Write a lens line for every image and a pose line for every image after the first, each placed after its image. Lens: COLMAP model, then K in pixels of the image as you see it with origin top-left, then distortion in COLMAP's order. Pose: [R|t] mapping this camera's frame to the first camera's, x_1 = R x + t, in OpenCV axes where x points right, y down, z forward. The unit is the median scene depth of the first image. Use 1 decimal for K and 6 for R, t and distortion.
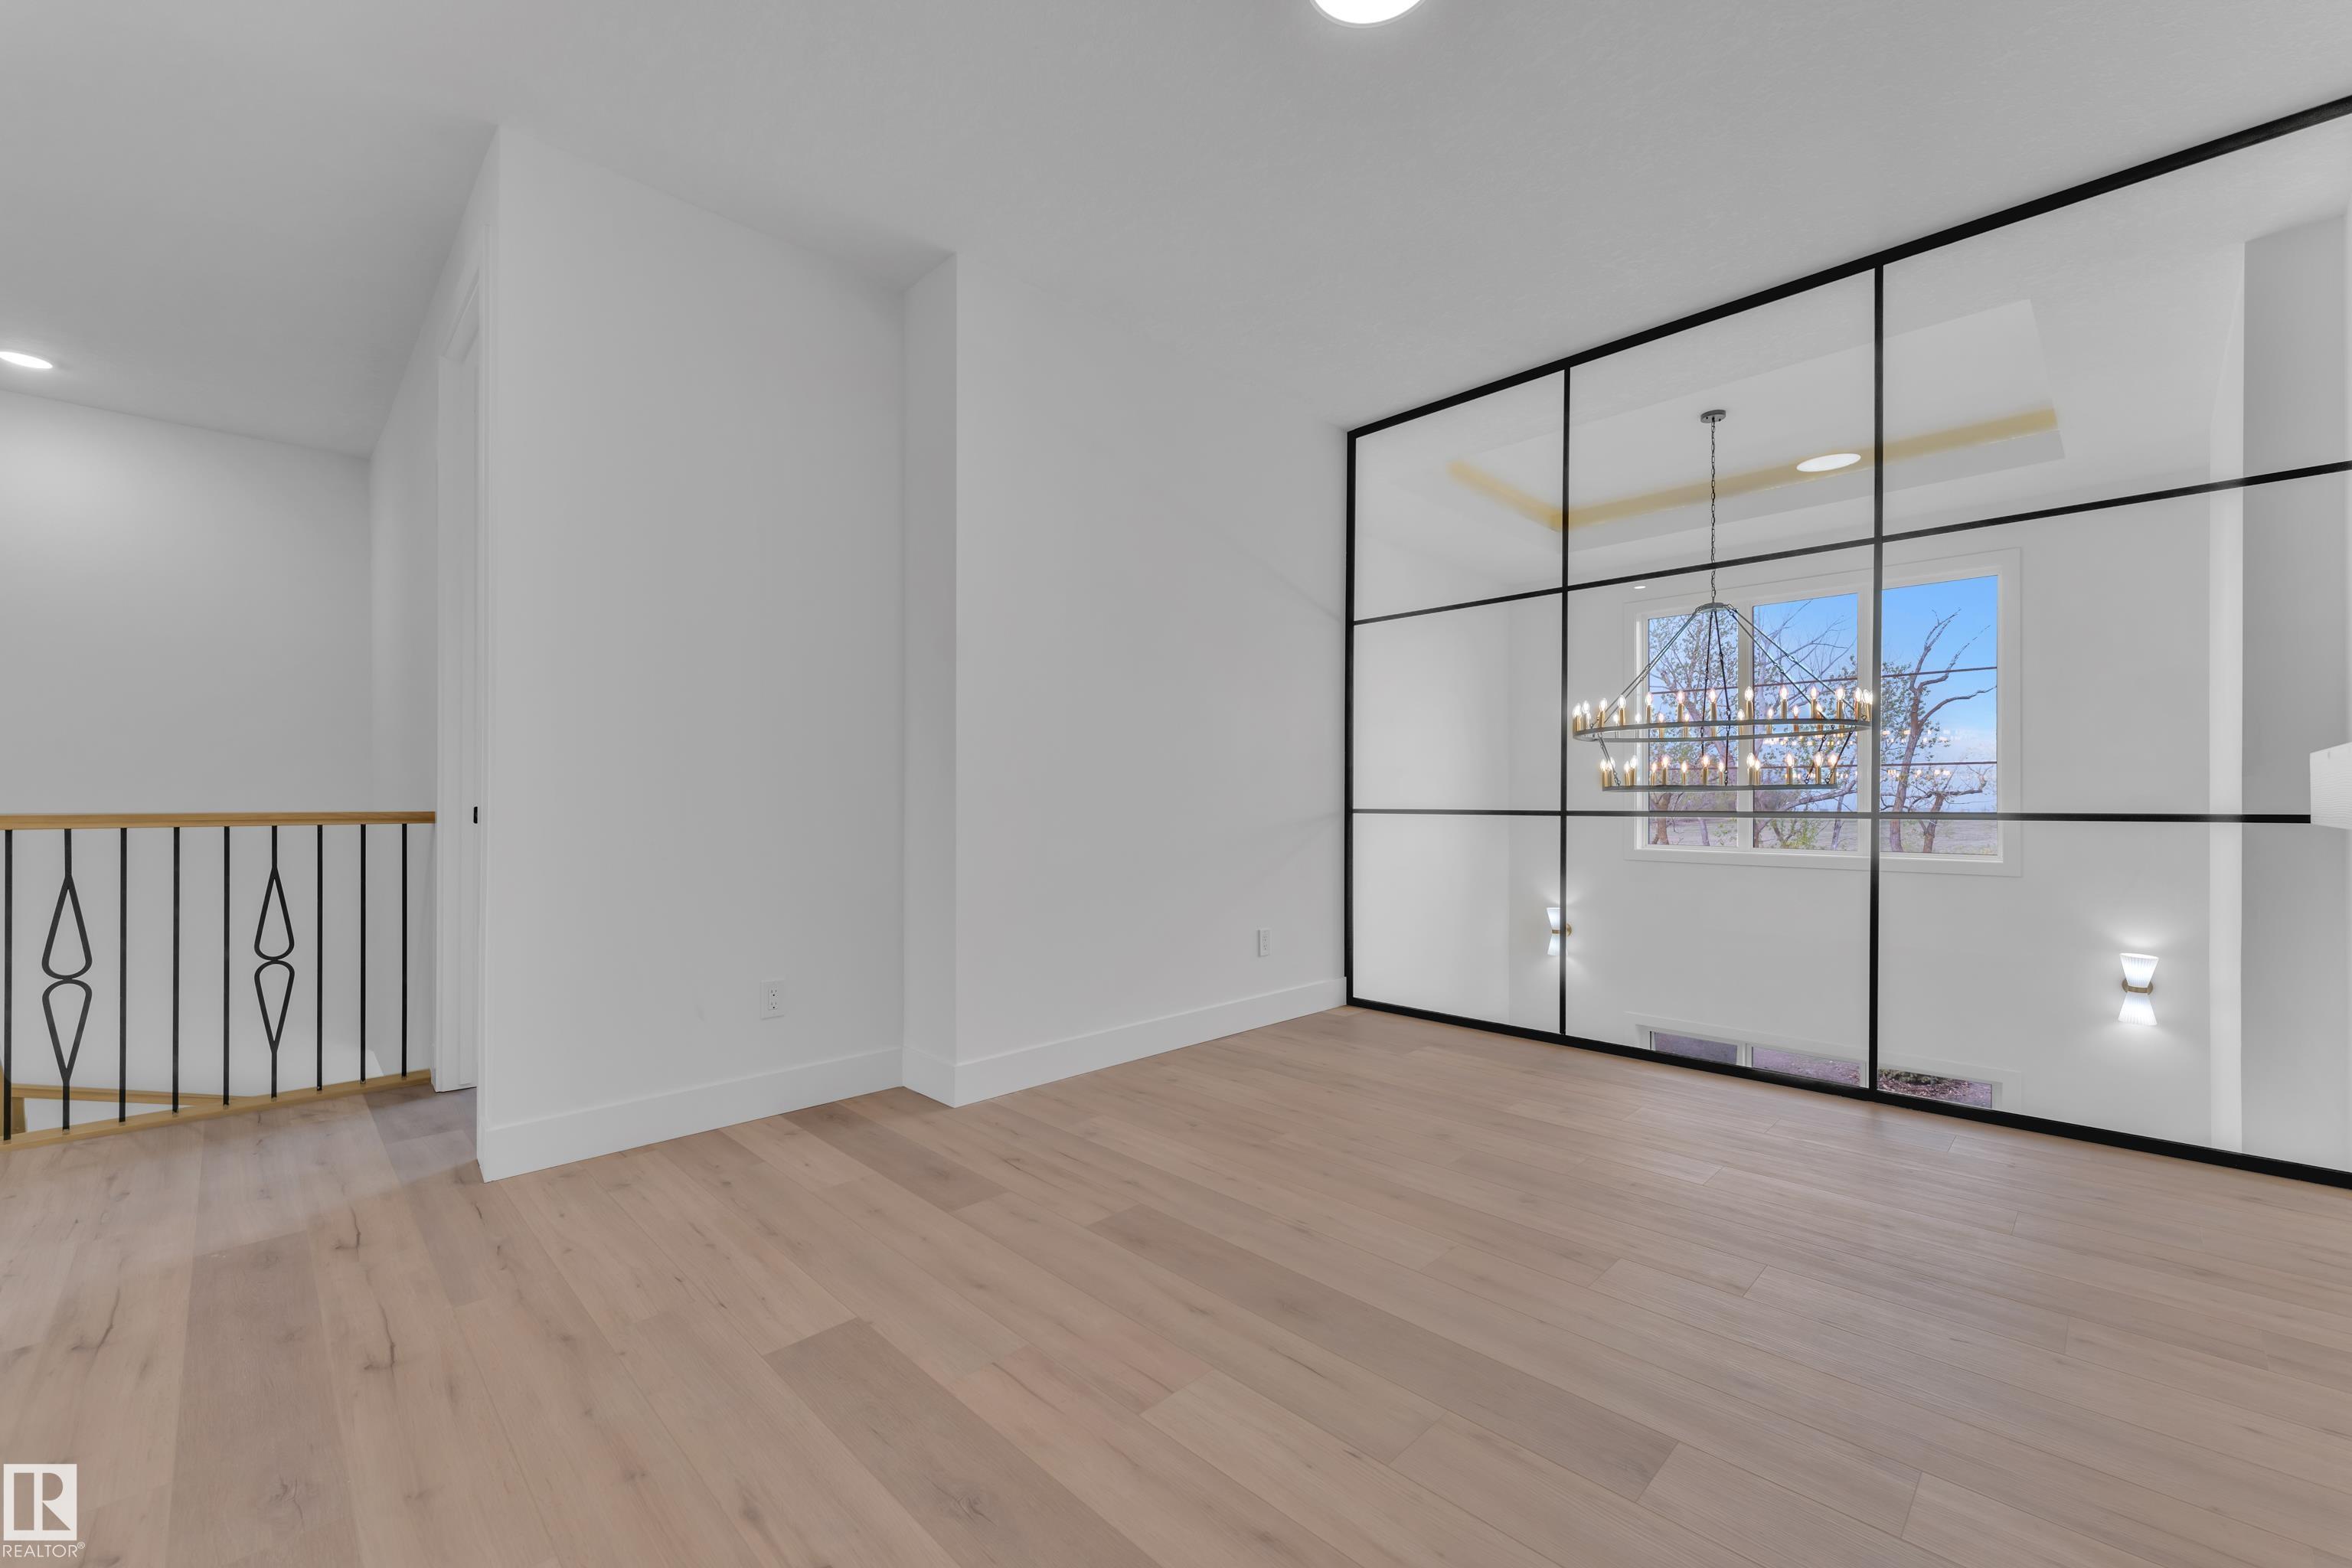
lens RADIAL K [[955.1, 0, 1172.0], [0, 955.1, 796.1], [0, 0, 1]] dist [0.003868, 0.000168]
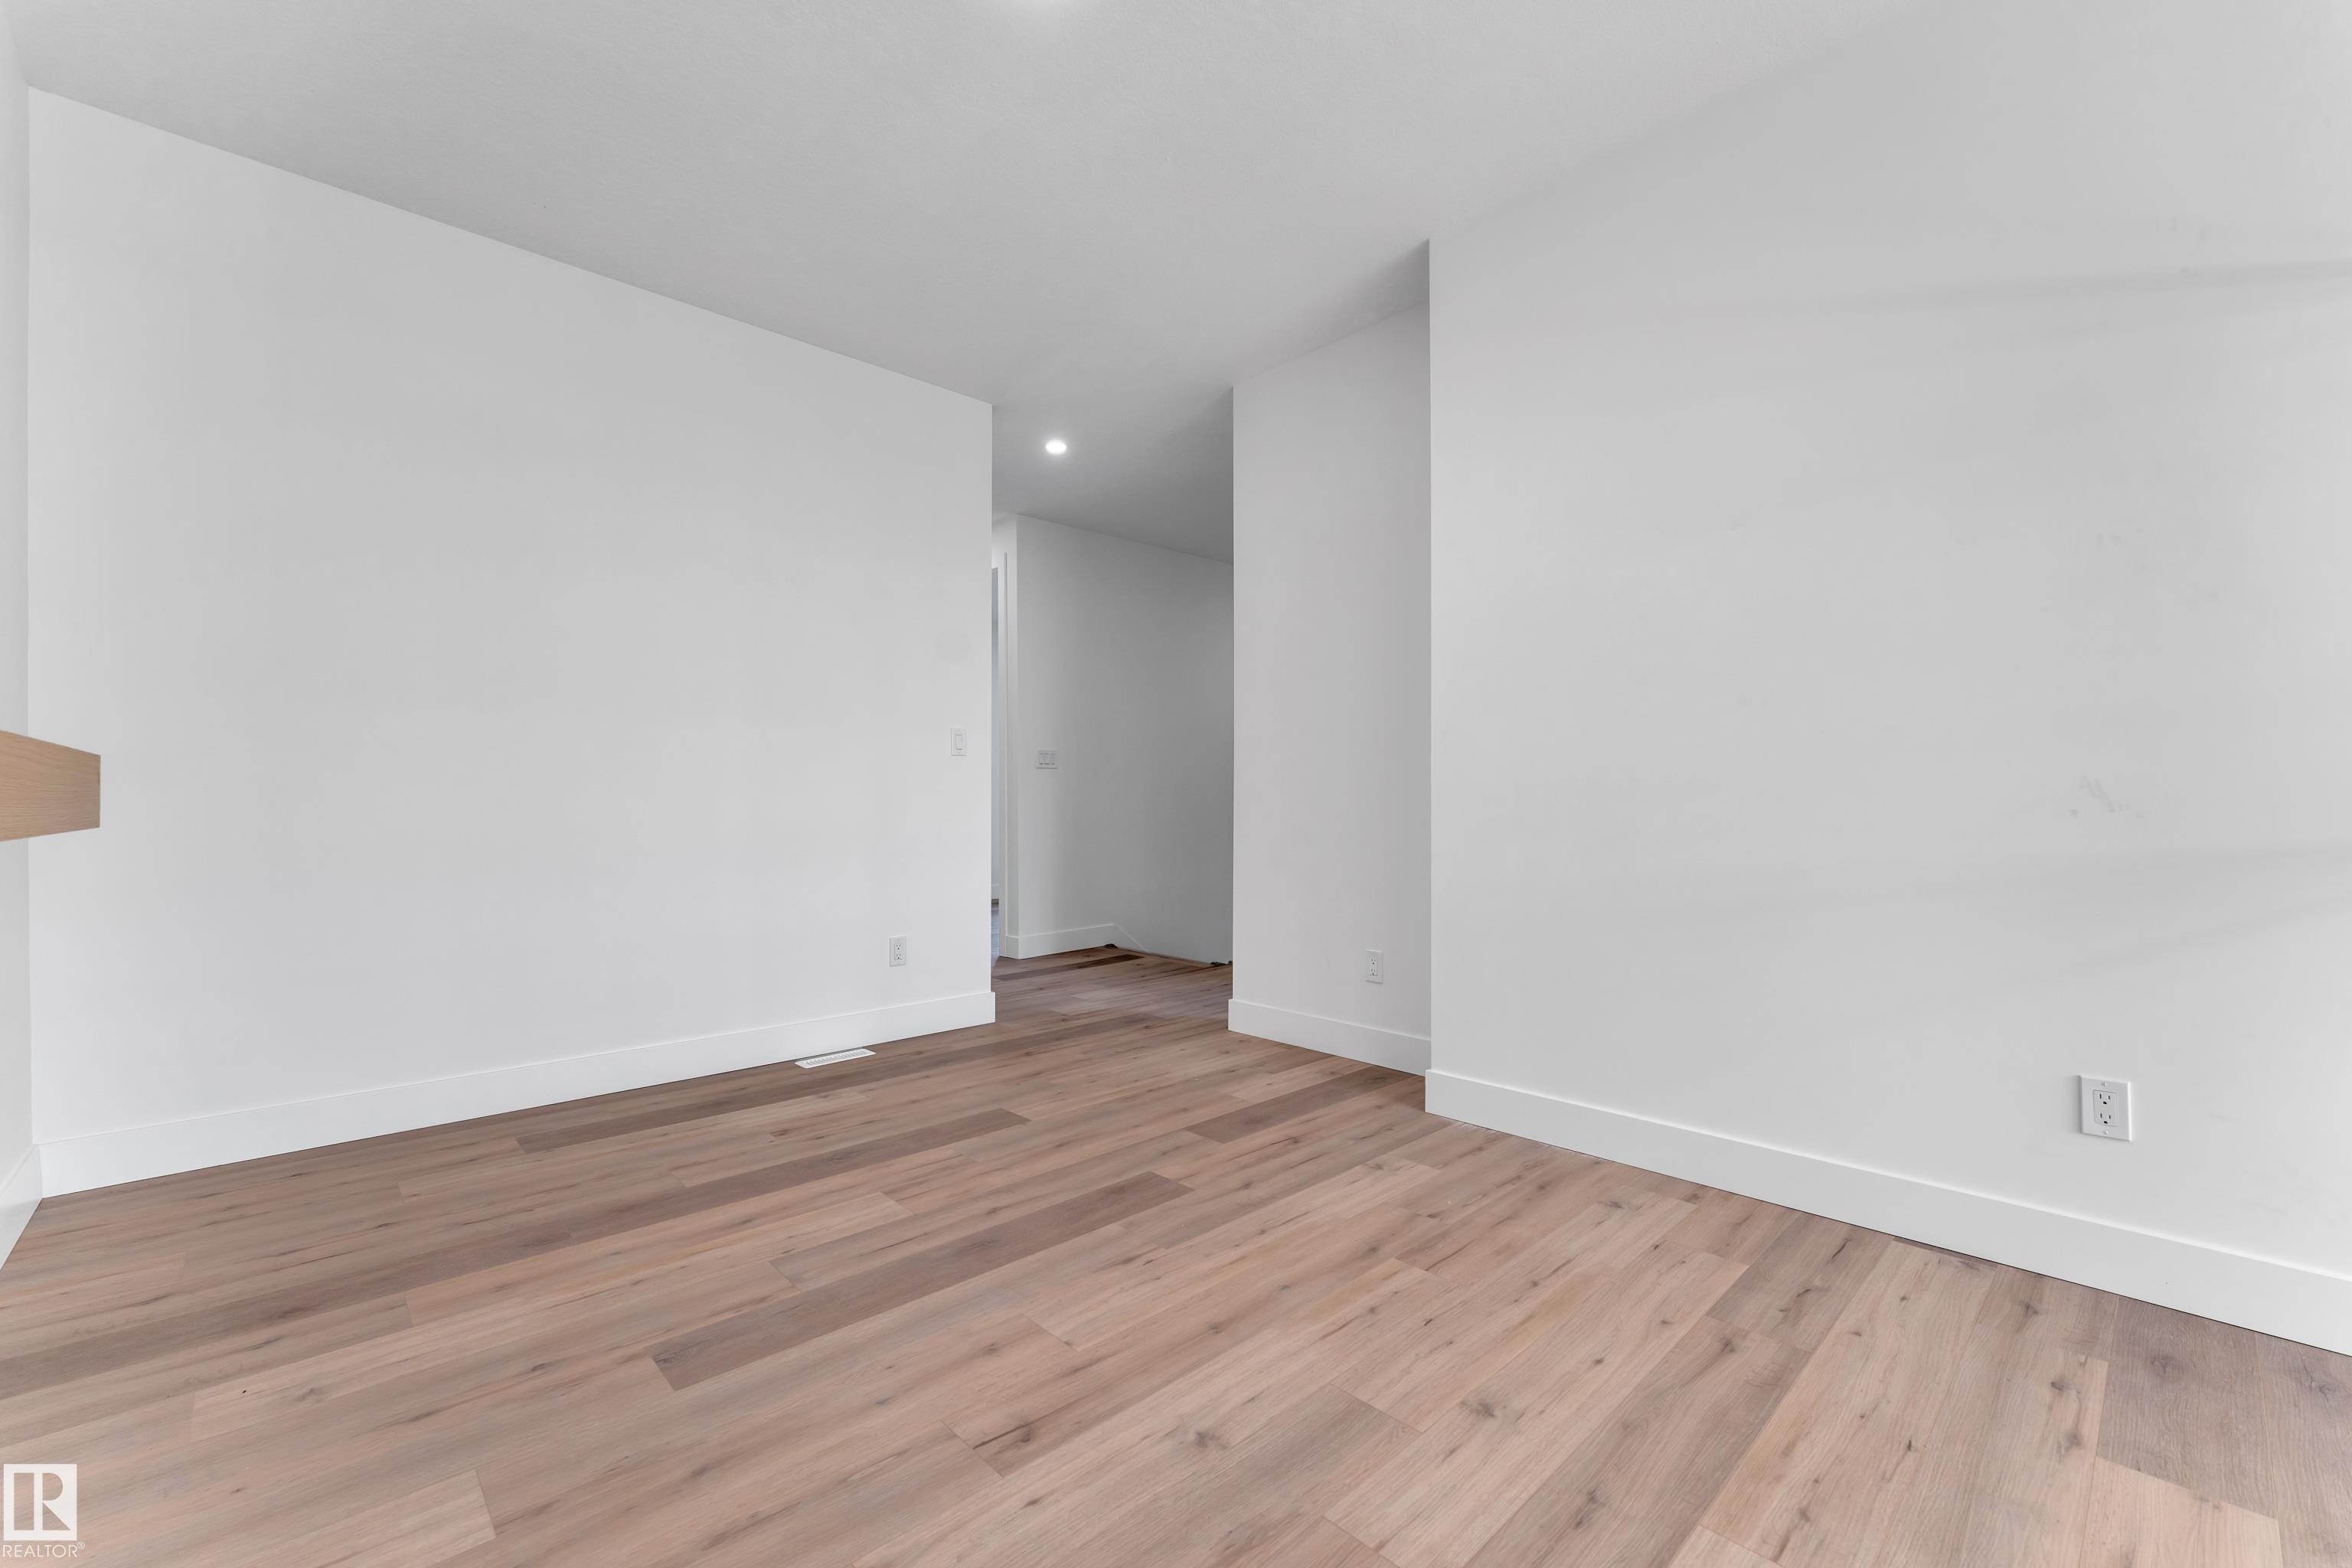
lens RADIAL K [[955.1, 0, 1171.7], [0, 955.1, 790.5], [0, 0, 1]] dist [0.003868, 0.000168]
pose [[-0.015400, -0.007370, -0.999854, 1.029633], [0.006157, 0.999953, -0.007465, -0.001559], [0.999862, -0.006271, -0.015354, 1.007647]]
